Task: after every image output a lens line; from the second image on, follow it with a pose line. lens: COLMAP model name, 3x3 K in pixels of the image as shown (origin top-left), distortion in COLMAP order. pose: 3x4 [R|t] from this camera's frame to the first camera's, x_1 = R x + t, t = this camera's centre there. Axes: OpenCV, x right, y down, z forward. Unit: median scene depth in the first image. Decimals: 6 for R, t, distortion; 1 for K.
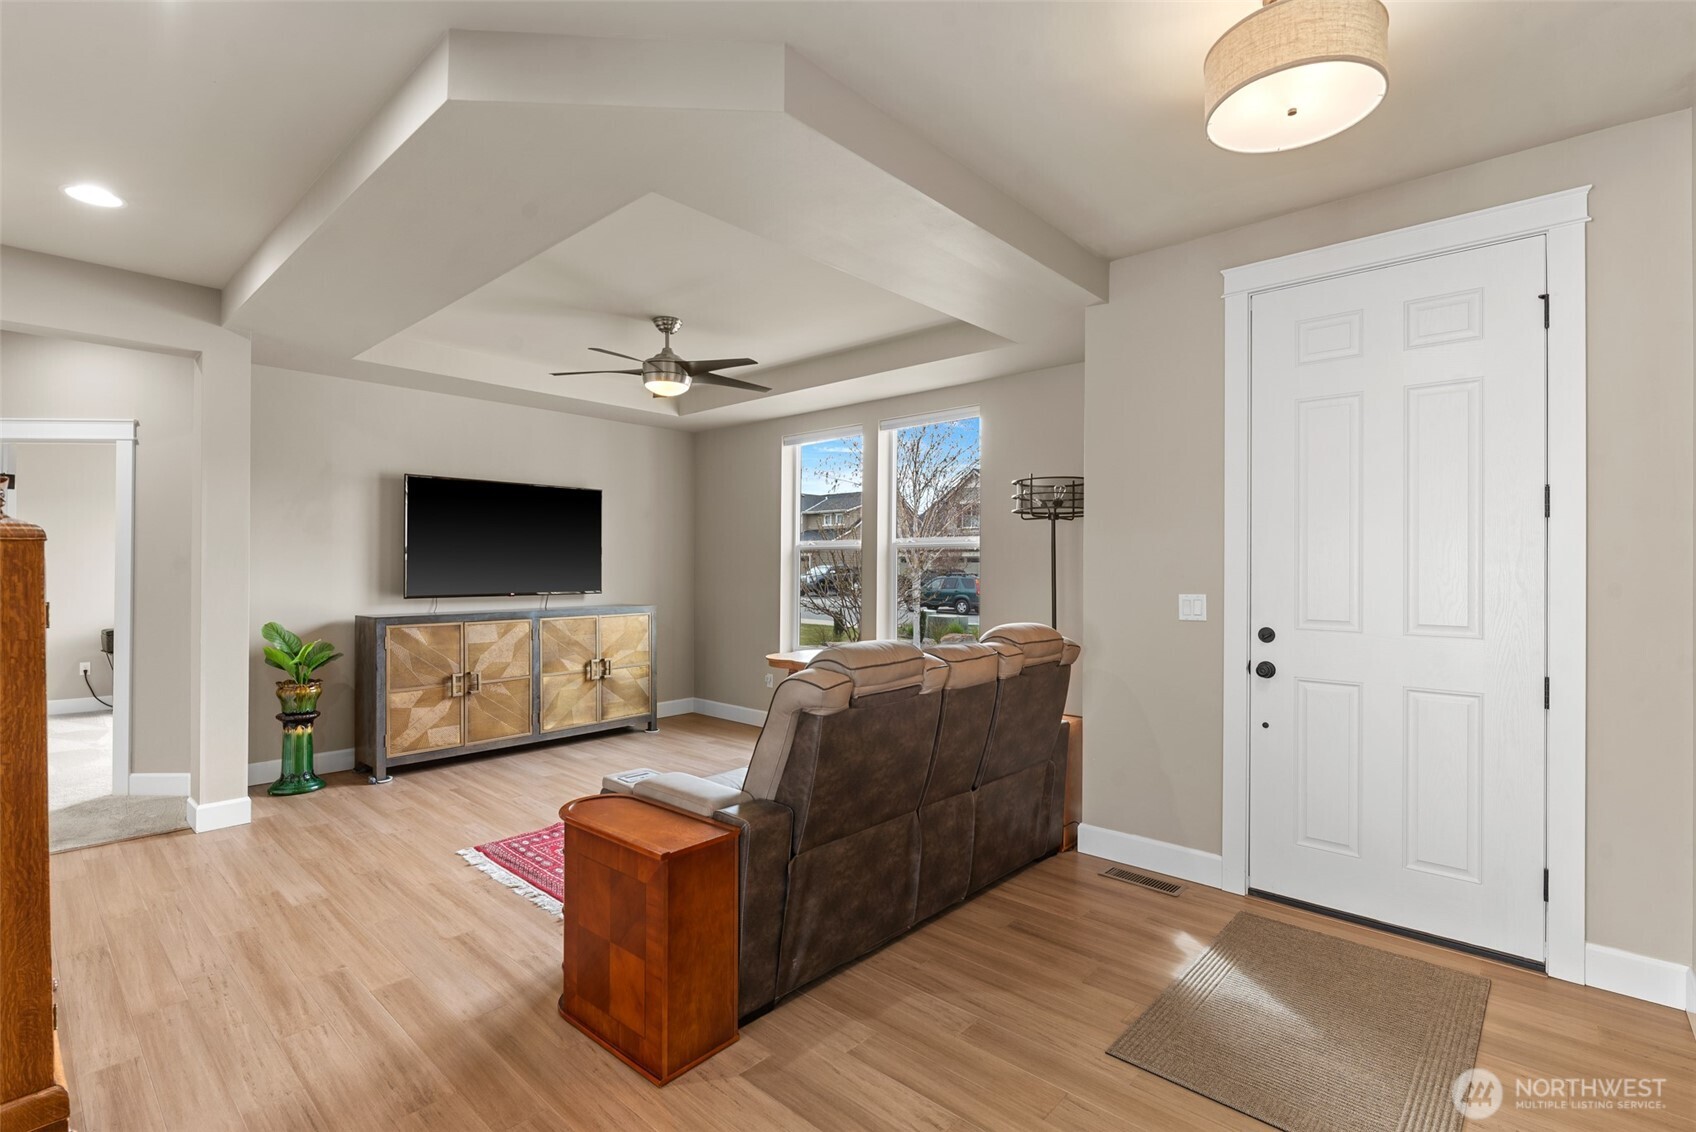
lens RADIAL K [[776.9, 0, 850.0], [0, 776.9, 559.5], [0, 0, 1]] dist [0.021810, 0.000495]
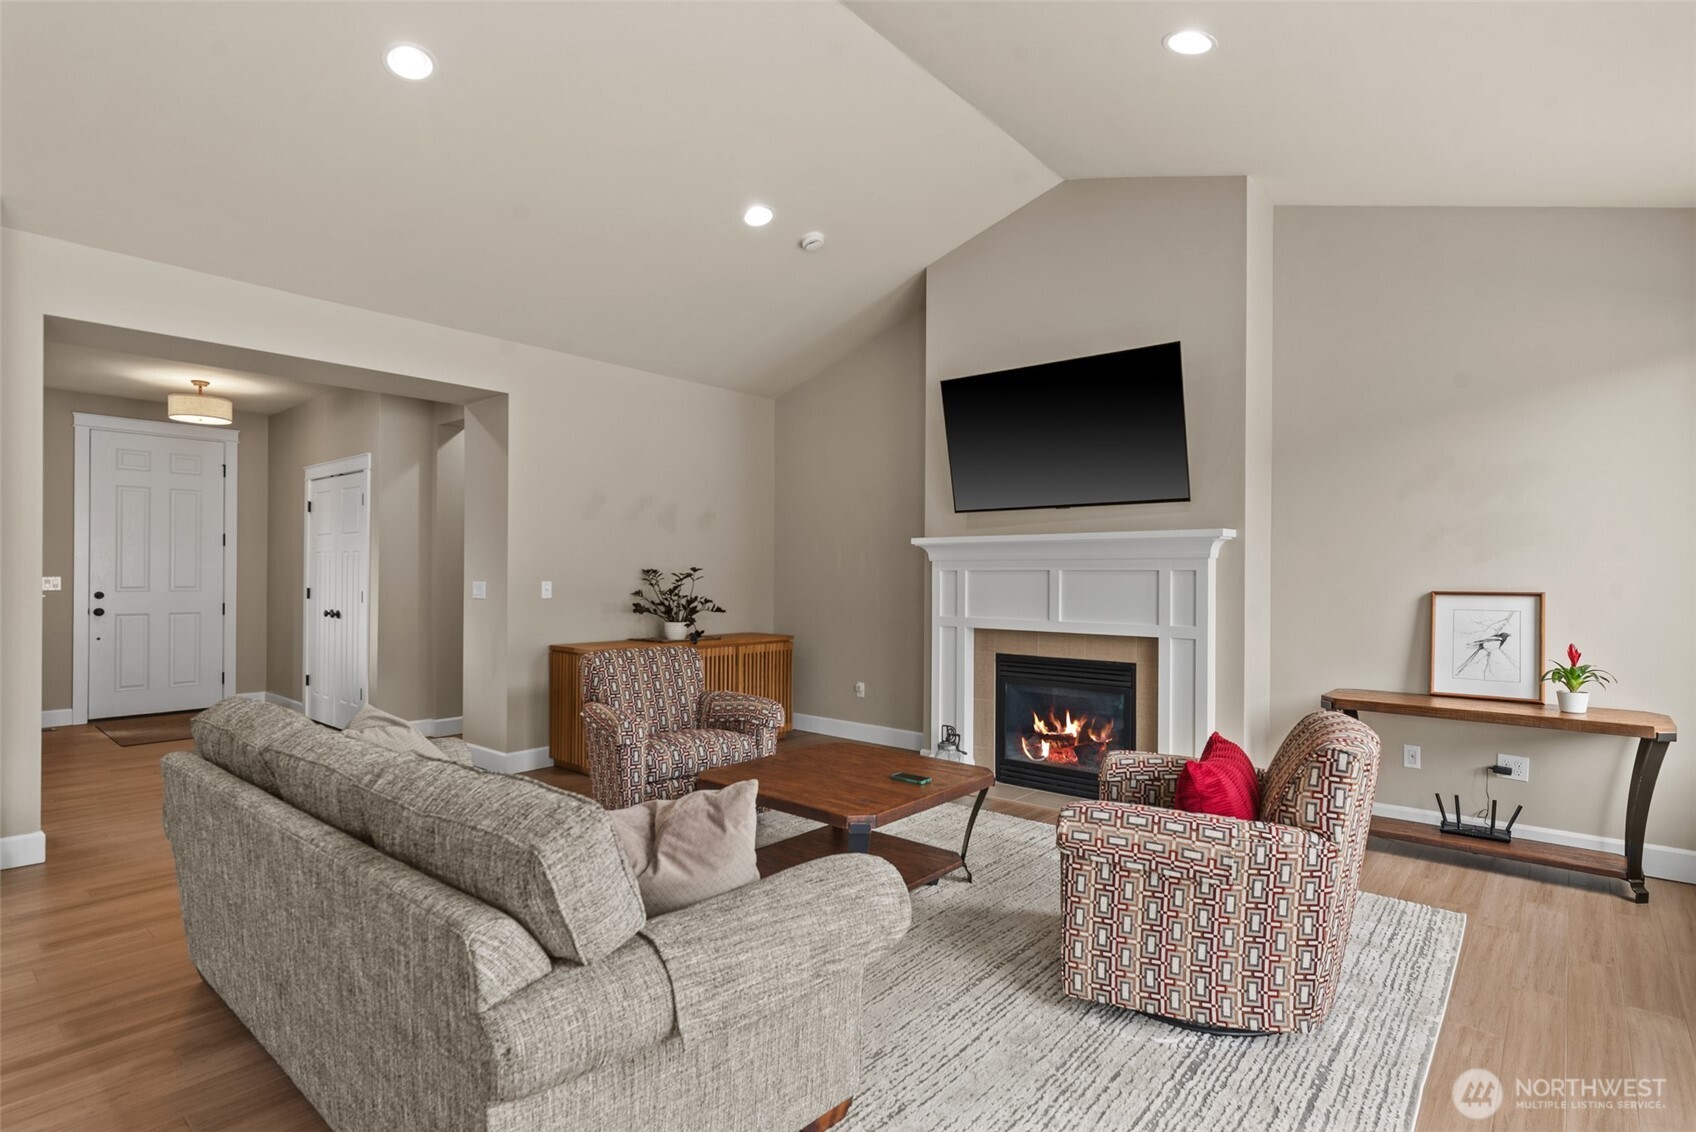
lens RADIAL K [[859.9, 0, 851.2], [0, 859.9, 565.1], [0, 0, 1]] dist [0.011600, -0.000518]
pose [[-0.028827, 0.006938, 0.999560, -1.150488], [-0.012687, 0.999893, -0.007306, 0.008770], [-0.999504, -0.012892, -0.028736, -0.562911]]
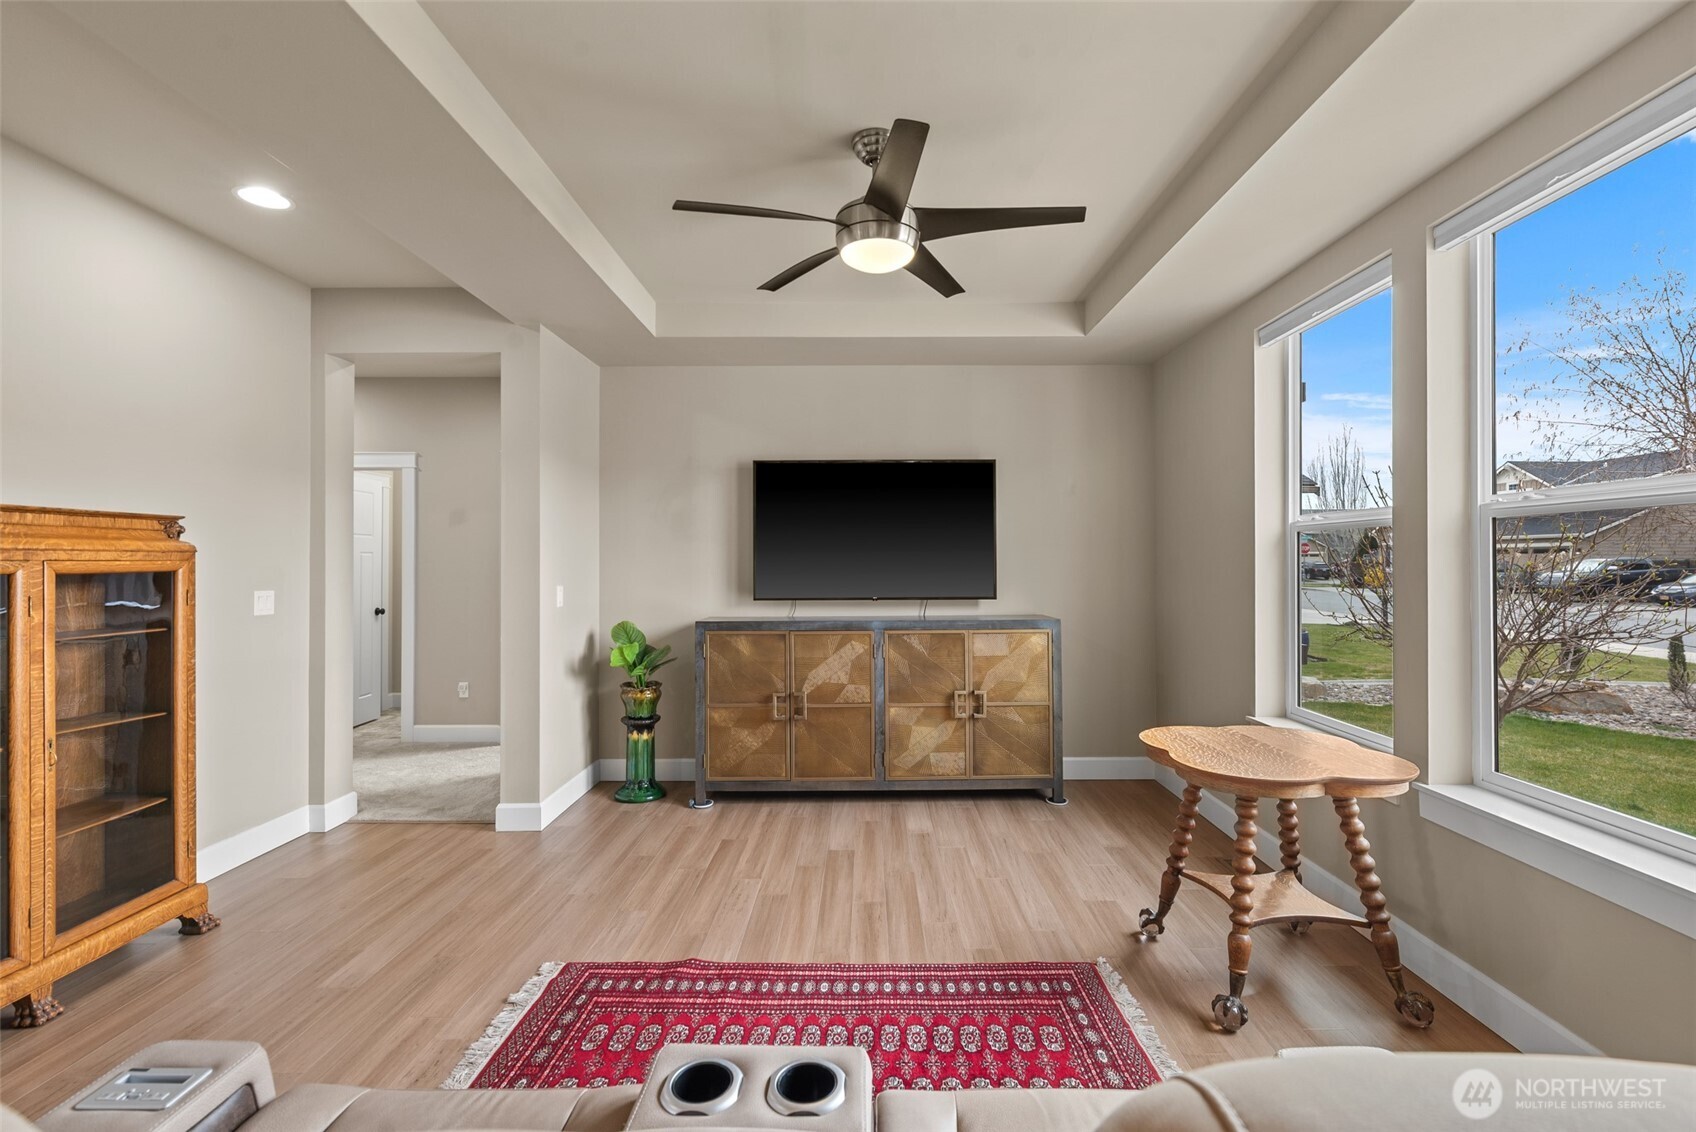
lens RADIAL K [[742.3, 0, 861.9], [0, 742.3, 556.0], [0, 0, 1]] dist [0.004746, -0.001312]
pose [[0.678548, -0.010505, -0.734481, 0.153822], [0.010408, 0.999935, -0.004687, 0.005661], [0.734482, -0.004464, 0.678613, 0.585738]]
